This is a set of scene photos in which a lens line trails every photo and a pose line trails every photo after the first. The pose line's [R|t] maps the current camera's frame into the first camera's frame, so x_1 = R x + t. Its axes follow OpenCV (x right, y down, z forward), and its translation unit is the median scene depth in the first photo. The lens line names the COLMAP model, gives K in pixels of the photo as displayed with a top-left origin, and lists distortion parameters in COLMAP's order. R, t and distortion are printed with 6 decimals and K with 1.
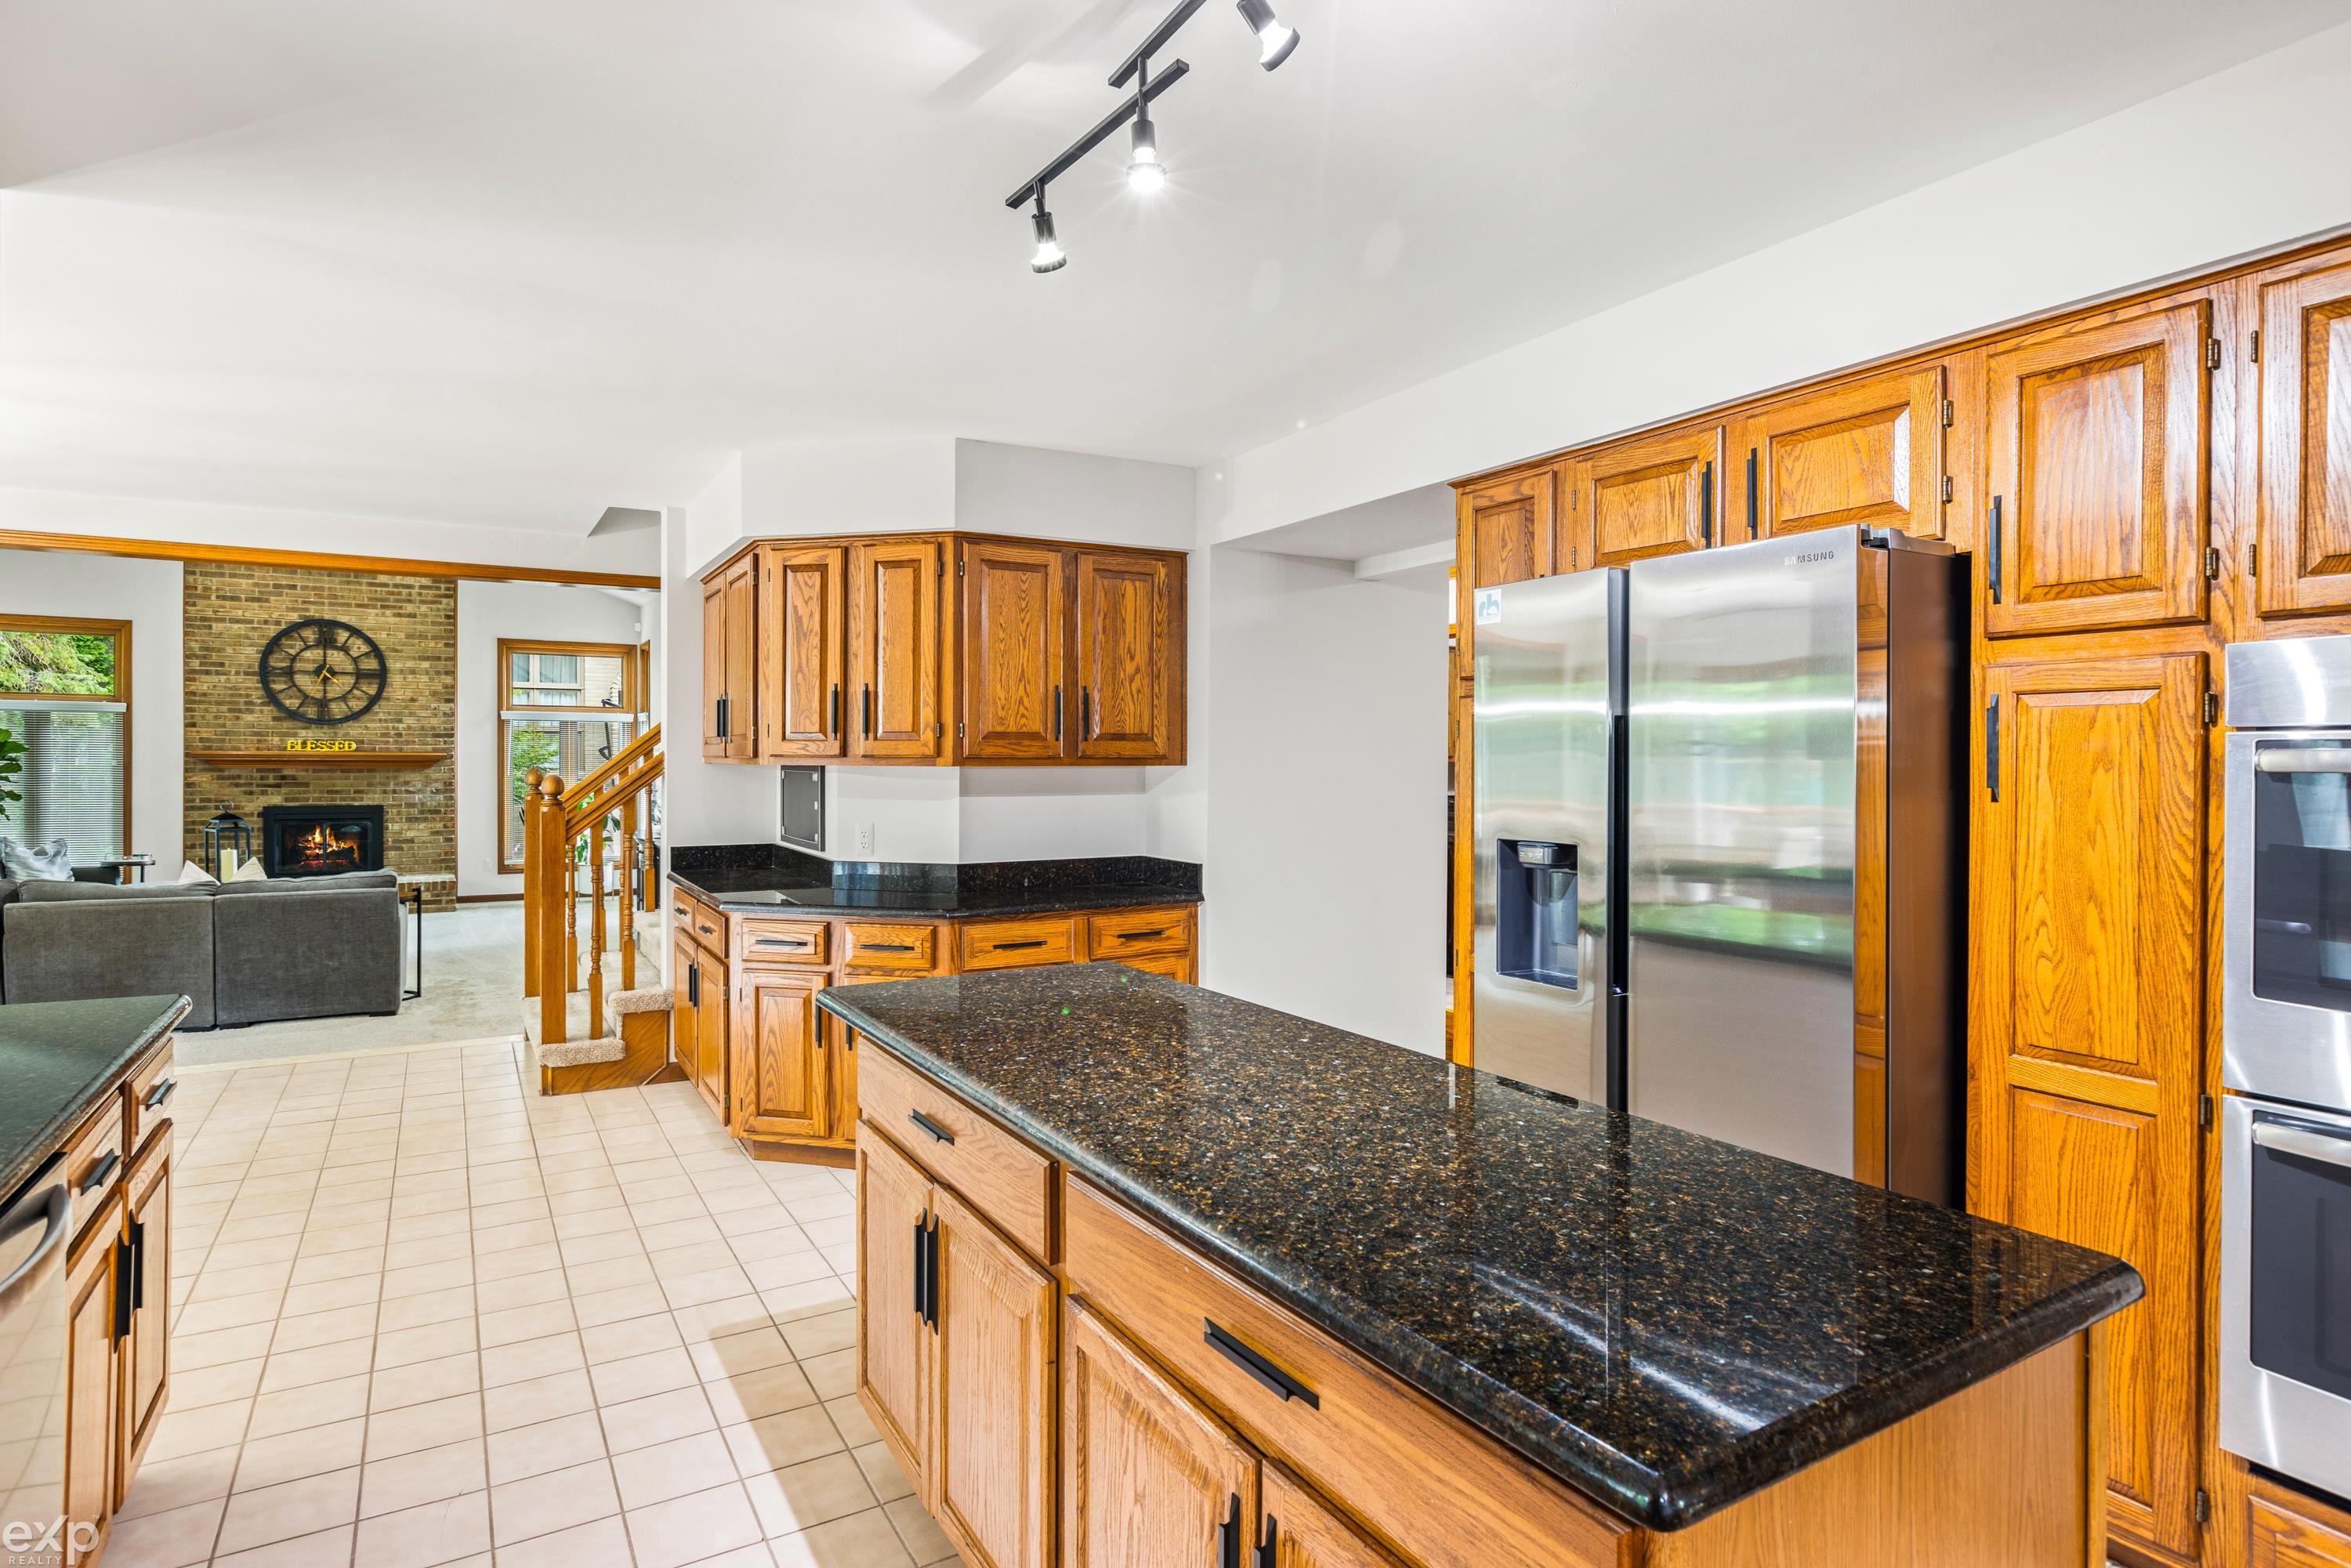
lens RADIAL K [[1246.9, 0, 1173.5], [0, 1246.9, 779.5], [0, 0, 1]] dist [0.004721, 0.001149]
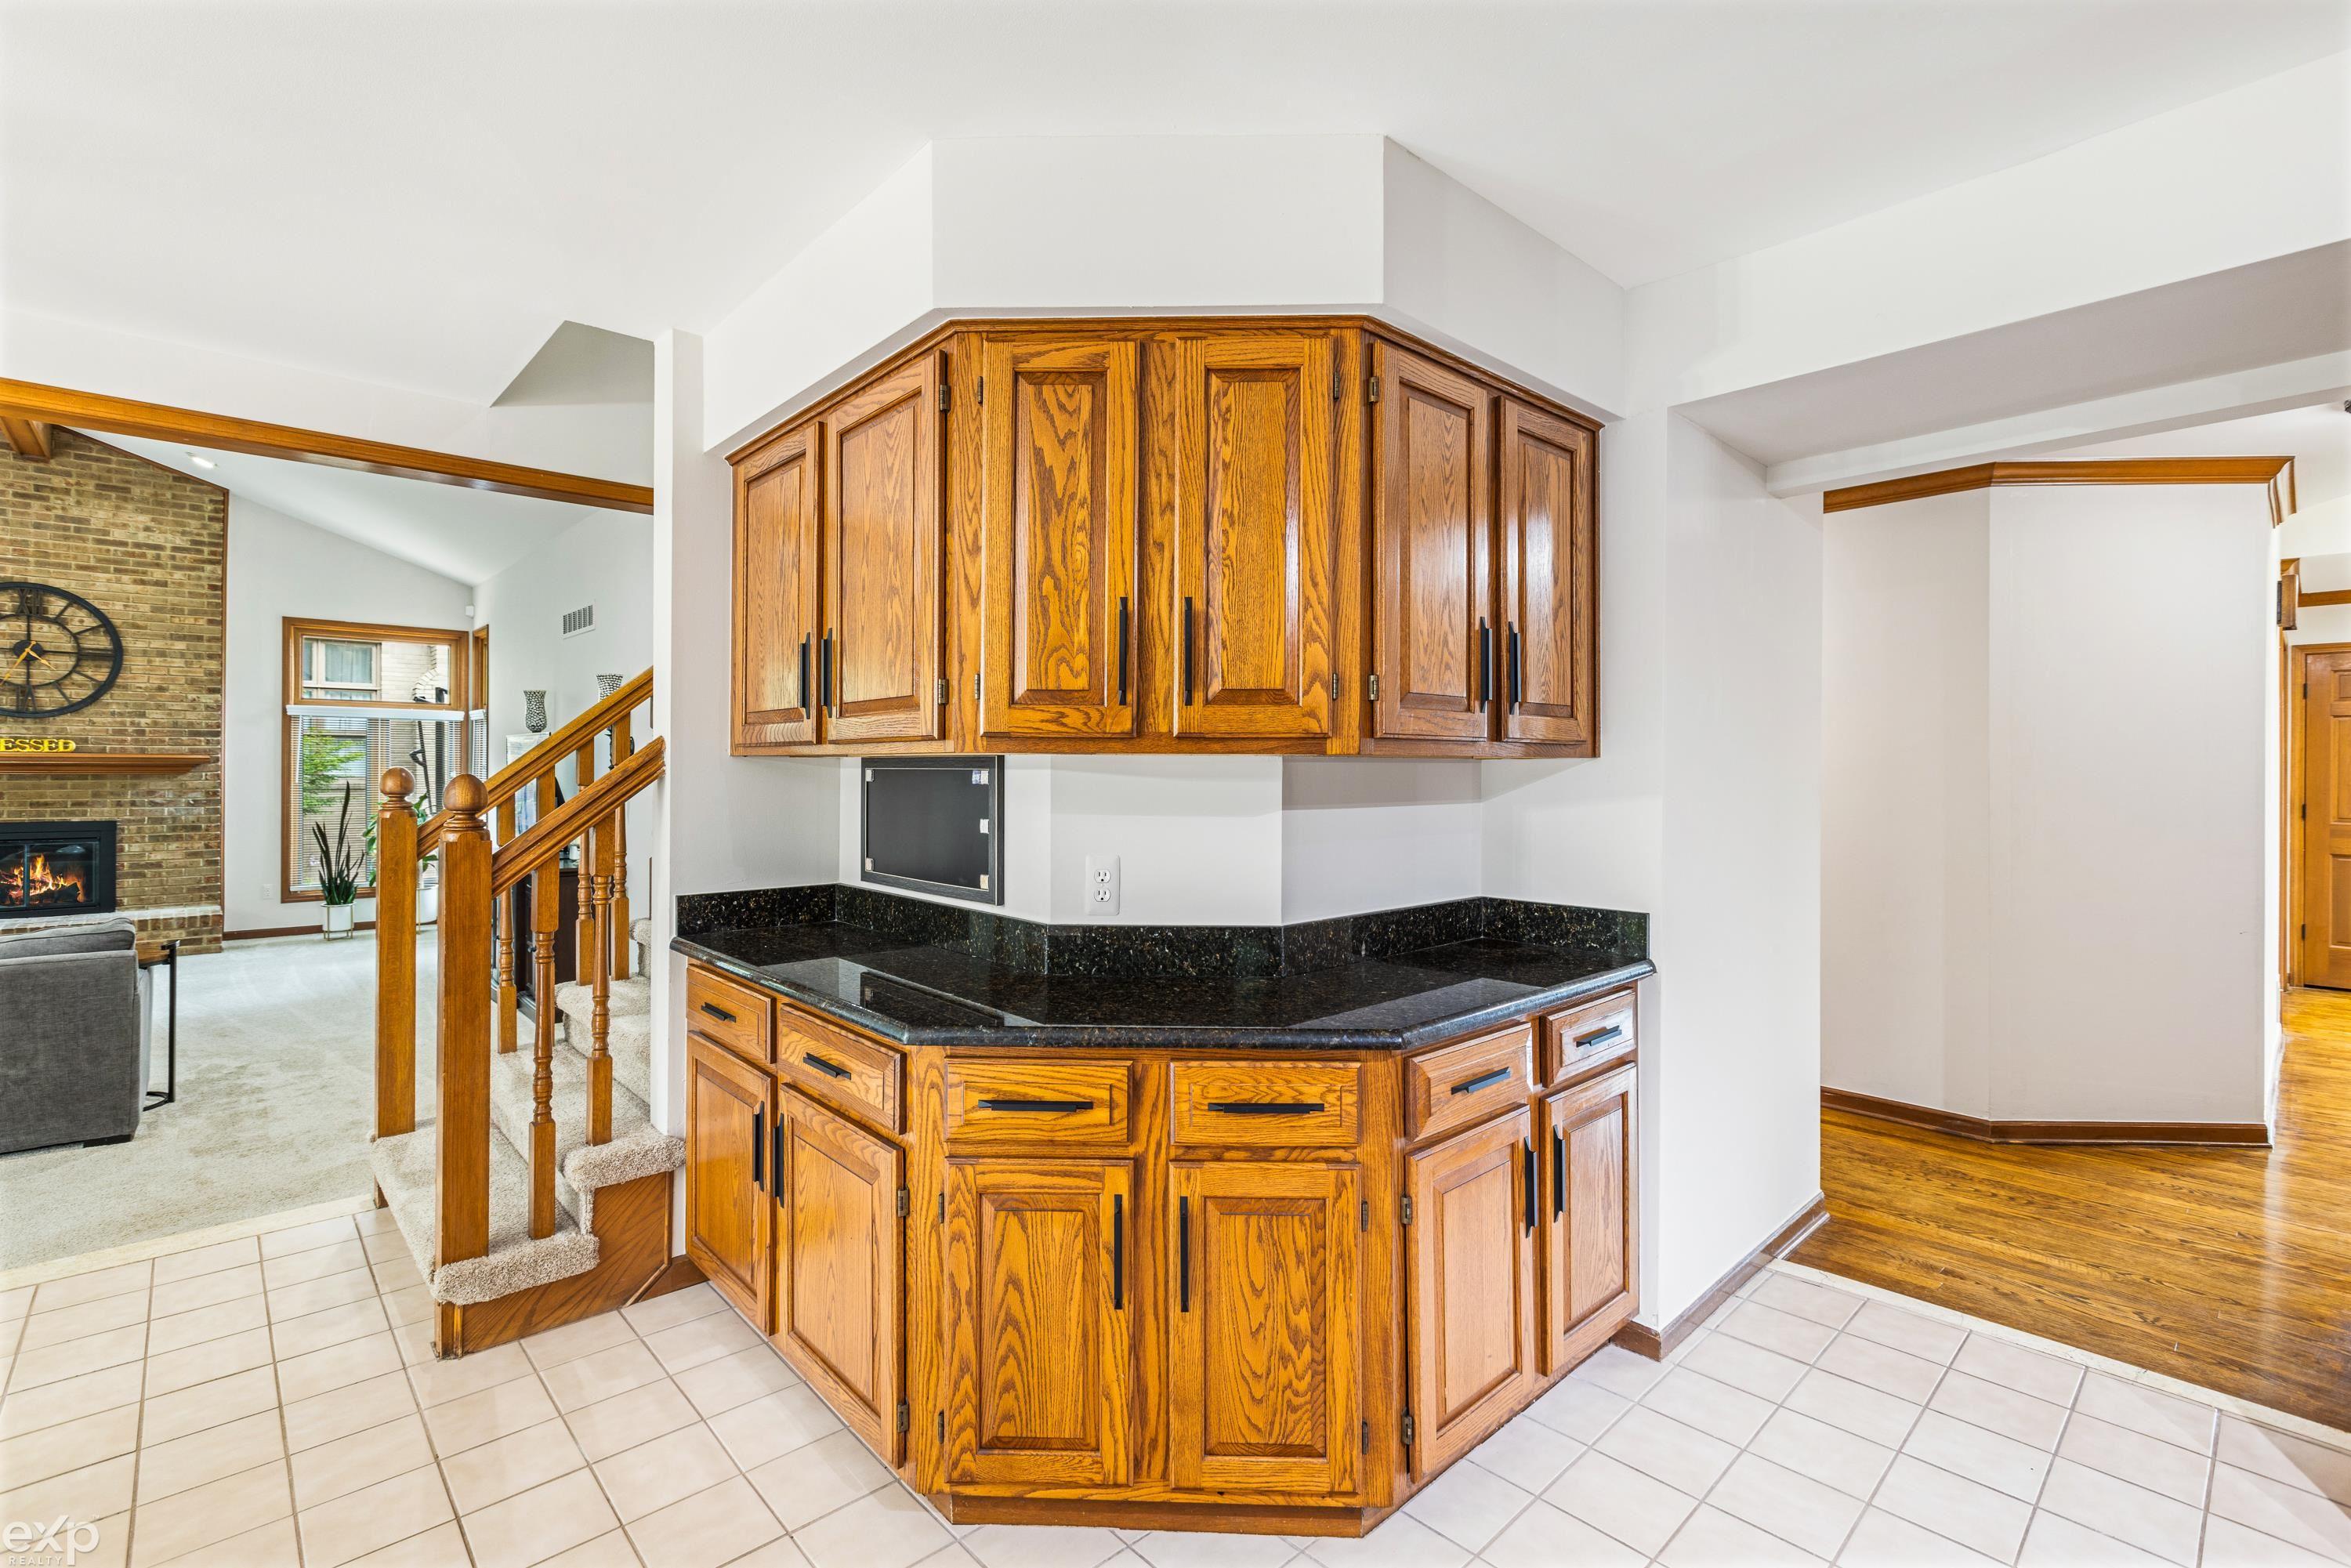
lens RADIAL K [[1065.7, 0, 1181.5], [0, 1065.7, 771.8], [0, 0, 1]] dist [0.004076, -0.002360]
pose [[0.976374, -0.001148, 0.216084, -0.264841], [0.004051, 0.999907, -0.012995, 0.002002], [-0.216049, 0.013563, 0.976288, 0.428076]]
